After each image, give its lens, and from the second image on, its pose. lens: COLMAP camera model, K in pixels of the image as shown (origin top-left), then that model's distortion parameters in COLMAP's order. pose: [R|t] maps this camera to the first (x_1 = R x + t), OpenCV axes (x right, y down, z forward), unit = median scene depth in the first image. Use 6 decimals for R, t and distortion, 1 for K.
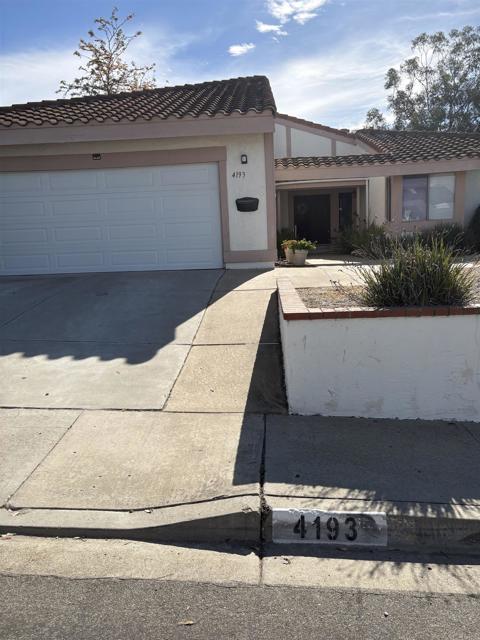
lens RADIAL K [[490.0, 0, 242.7], [0, 490.0, 323.2], [0, 0, 1]] dist [0.009926, 0.001379]
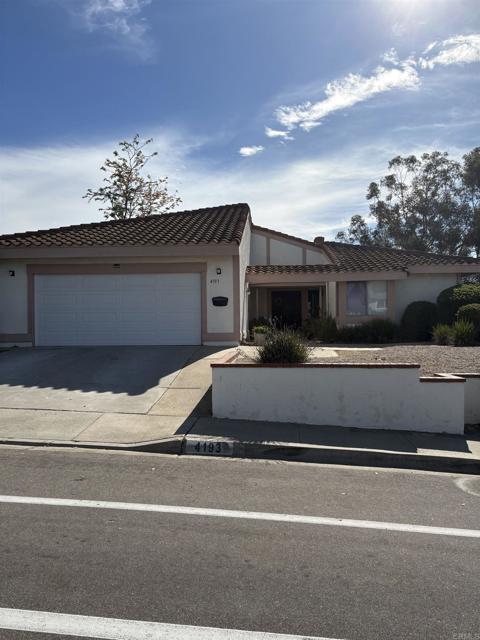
lens RADIAL K [[485.5, 0, 240.0], [0, 485.5, 320.0], [0, 0, 1]] dist [0.053472, -0.047340]
pose [[0.999383, 0.032966, -0.012102, 0.042648], [-0.034580, 0.983873, -0.175492, 0.027770], [0.006122, 0.175802, 0.984406, -0.186619]]
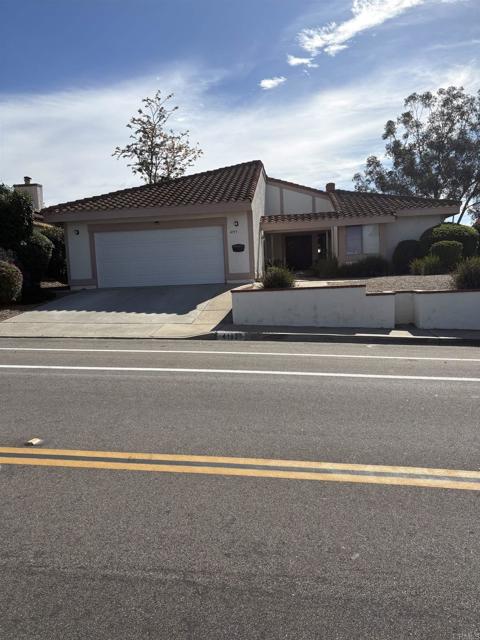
lens RADIAL K [[485.5, 0, 240.0], [0, 485.5, 320.0], [0, 0, 1]] dist [0.053472, -0.047340]
pose [[0.997897, 0.000919, -0.064807, 0.065432], [-0.004943, 0.998067, -0.061951, 0.067652], [0.064625, 0.062141, 0.995973, -0.385697]]
